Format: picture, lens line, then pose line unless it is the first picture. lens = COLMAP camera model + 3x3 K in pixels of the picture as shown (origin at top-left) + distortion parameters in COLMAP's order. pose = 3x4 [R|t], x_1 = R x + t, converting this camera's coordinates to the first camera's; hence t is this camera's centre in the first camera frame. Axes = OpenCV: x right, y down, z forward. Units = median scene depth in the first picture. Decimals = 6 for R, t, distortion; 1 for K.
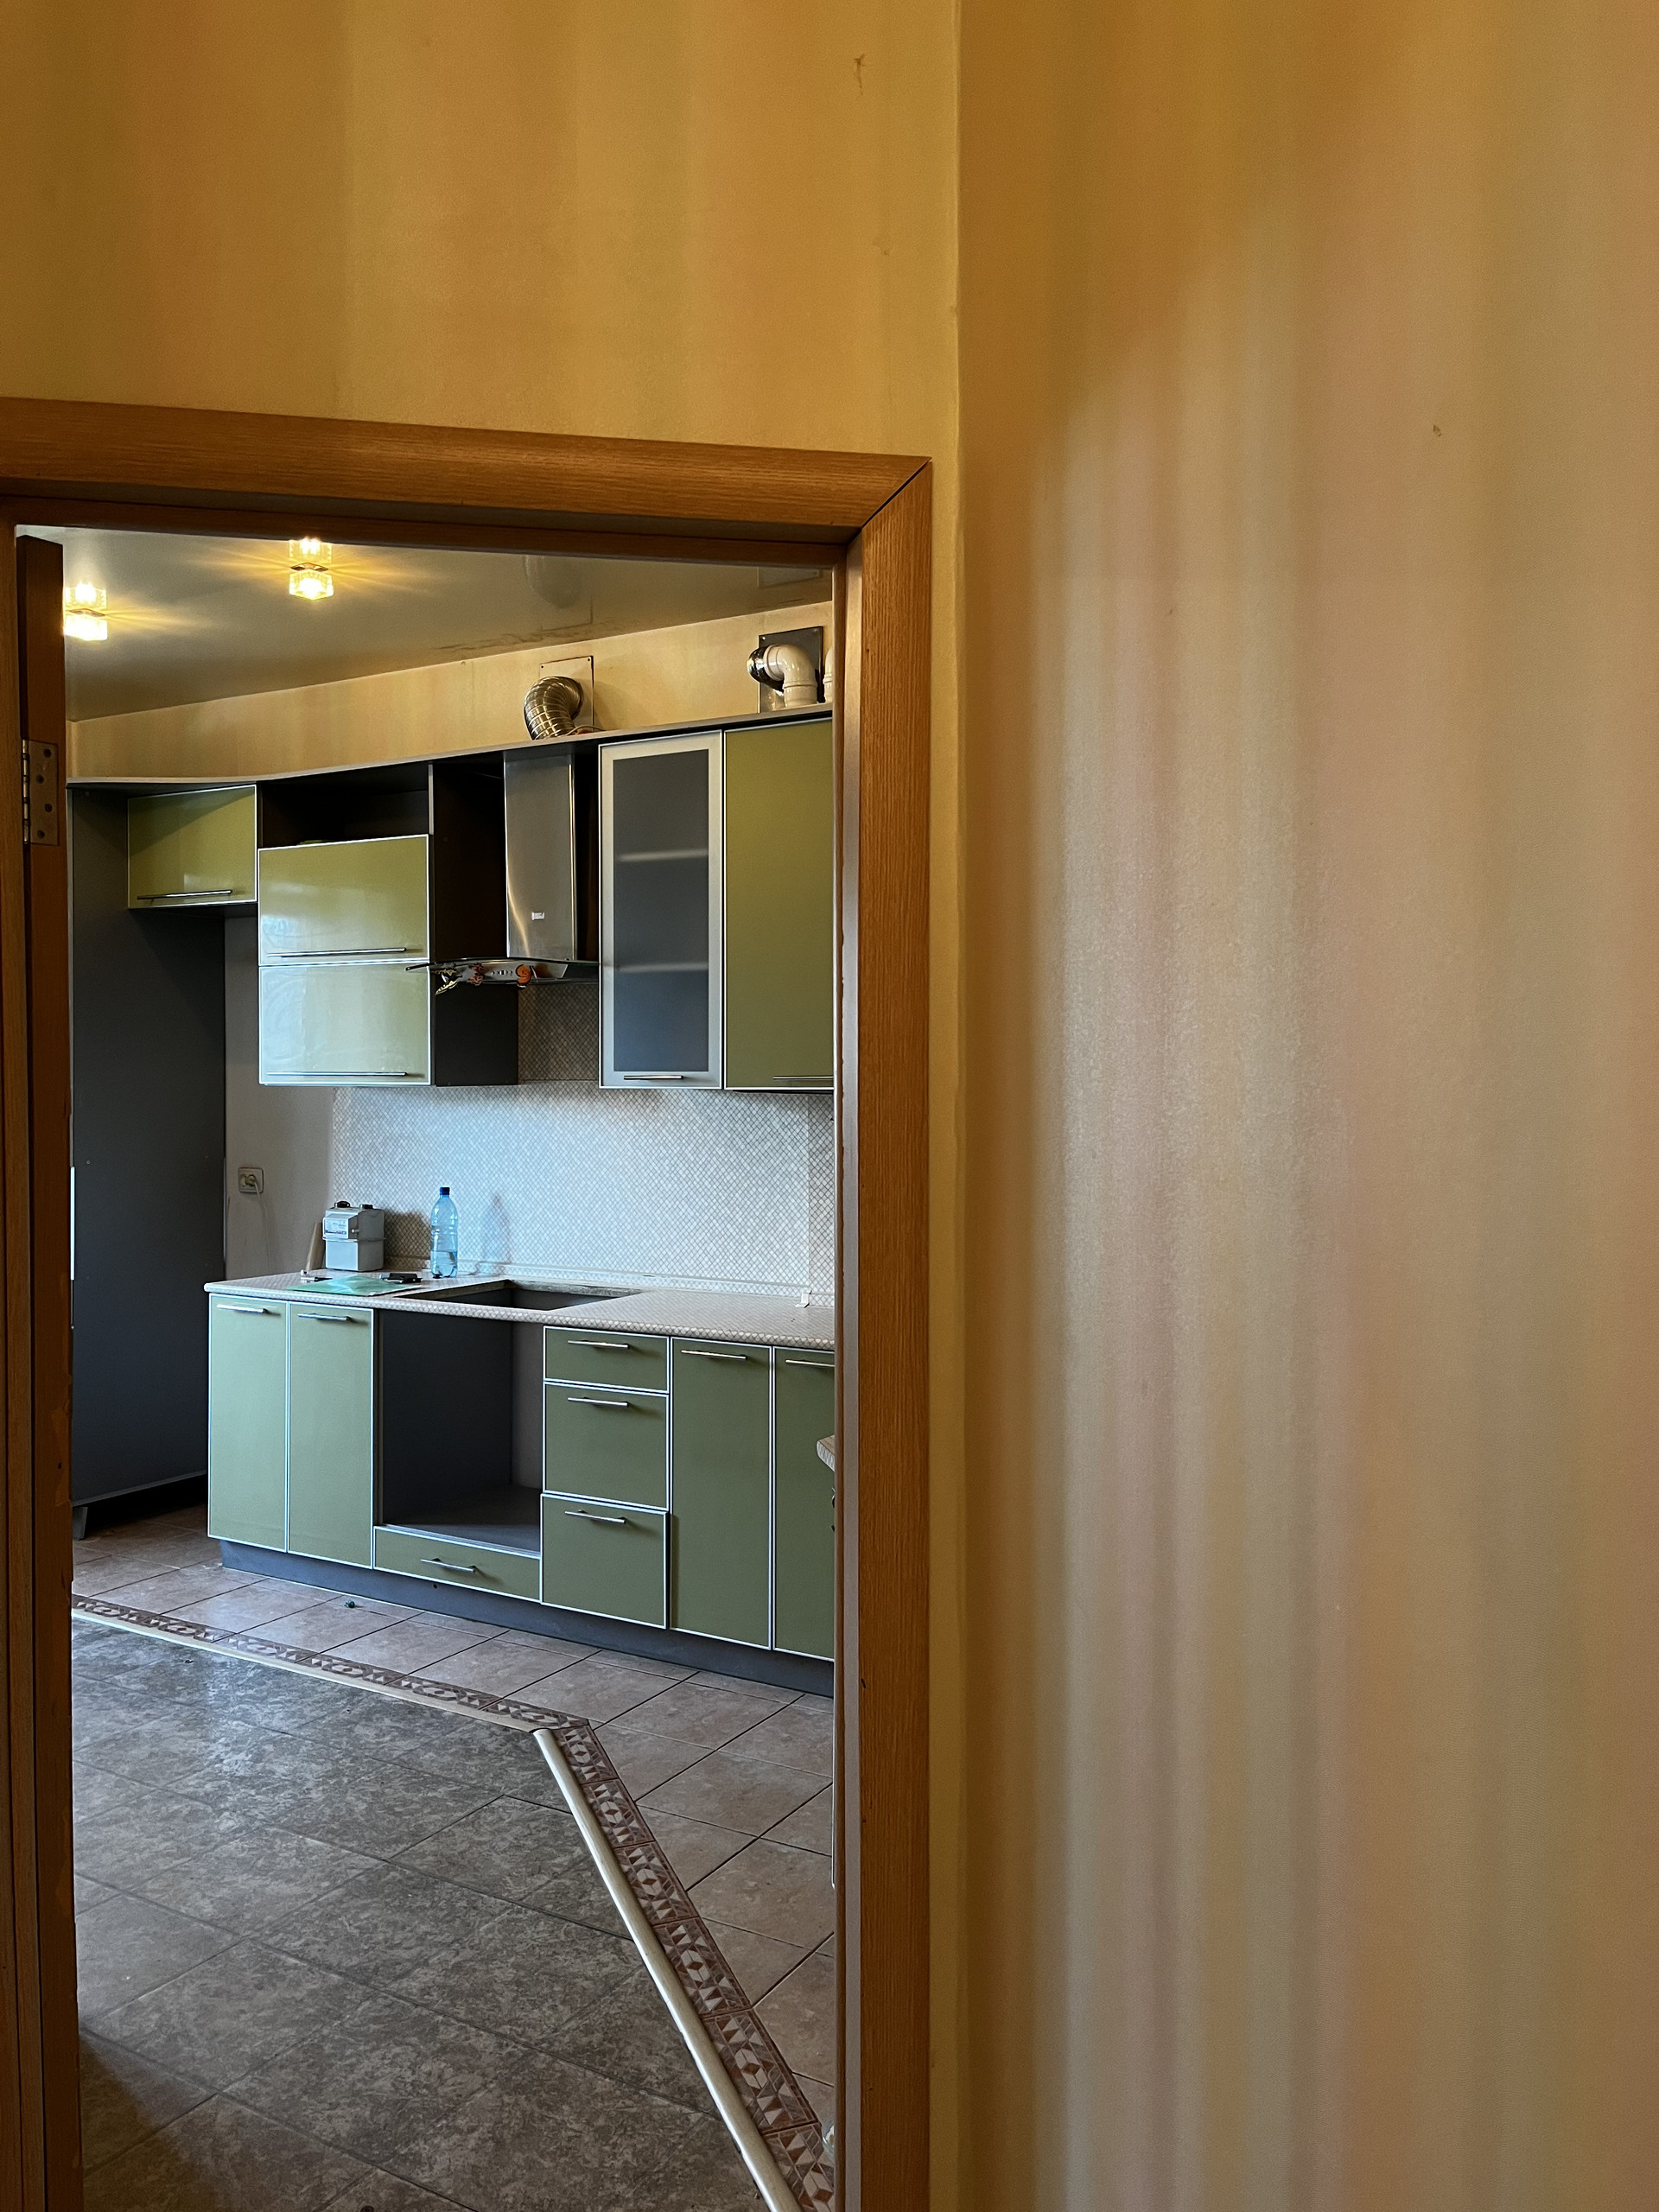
lens RADIAL K [[1665.7, 0, 835.4], [0, 1665.7, 1095.4], [0, 0, 1]] dist [0.062054, -0.088594]
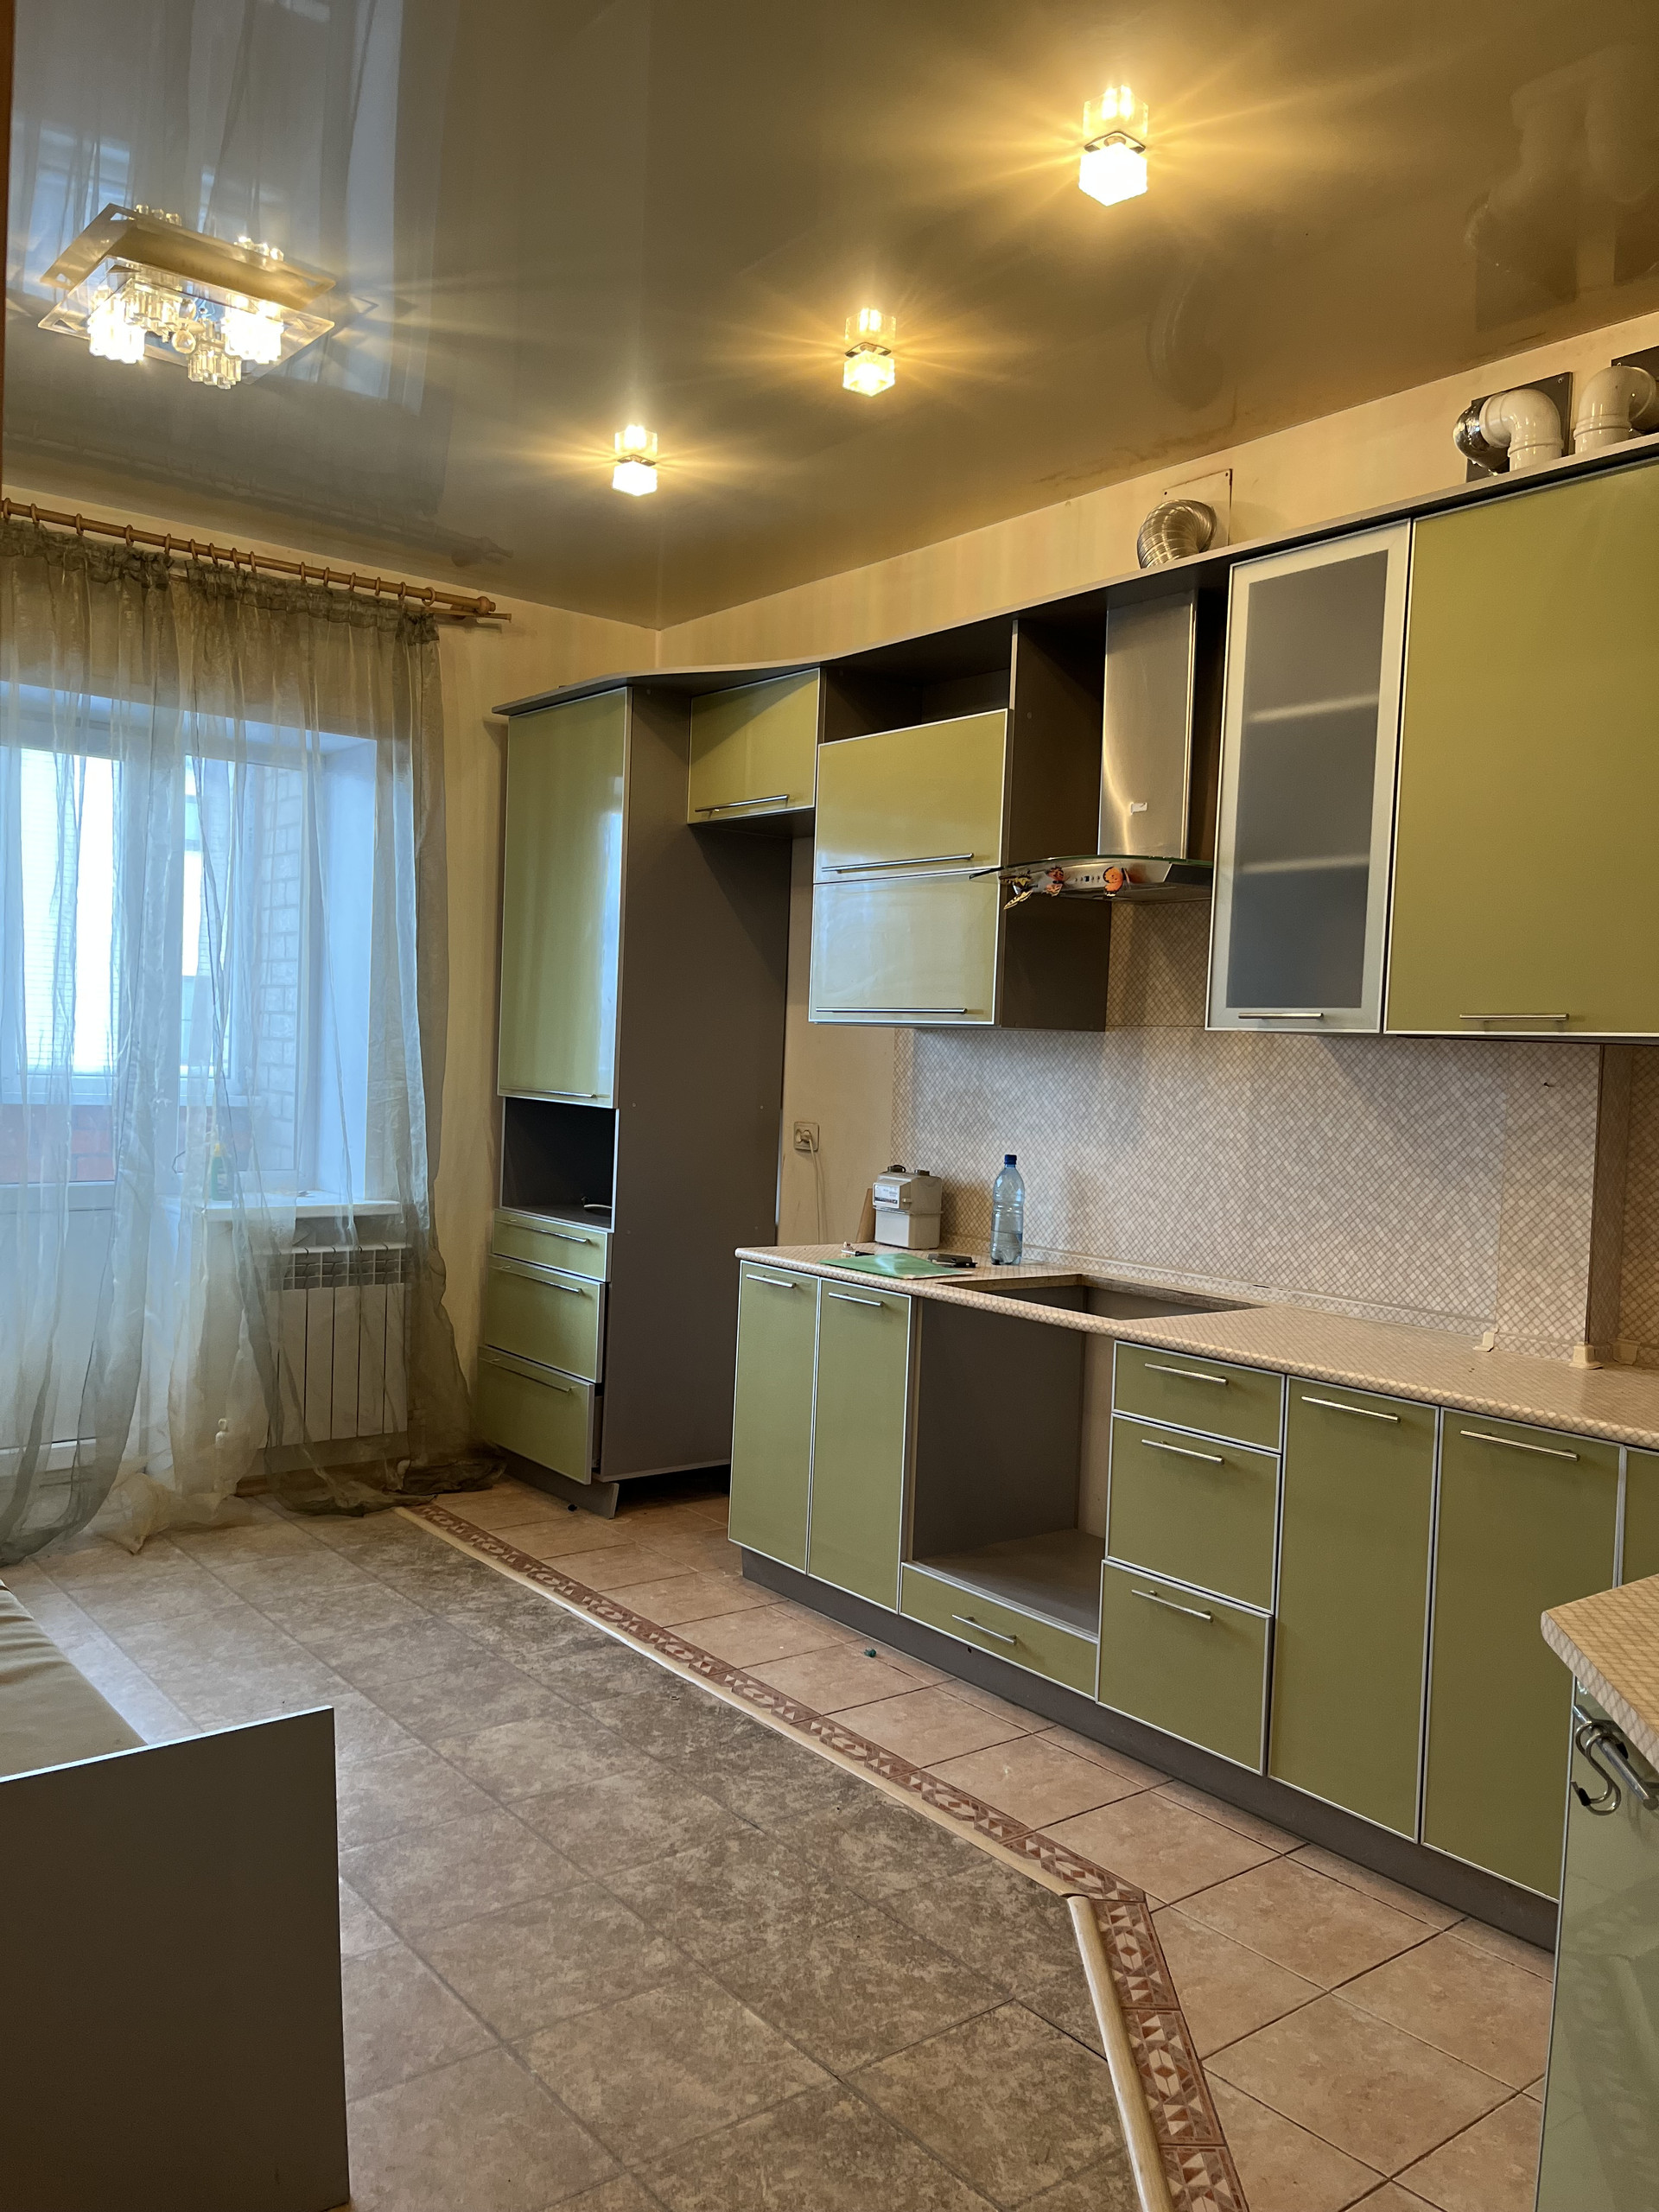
lens RADIAL K [[1665.7, 0, 828.8], [0, 1665.7, 1127.4], [0, 0, 1]] dist [0.062054, -0.088594]
pose [[0.929351, 0.052046, -0.365509, -0.024475], [-0.043710, 0.998562, 0.031052, 0.024945], [0.366600, -0.012882, 0.930290, 0.260372]]
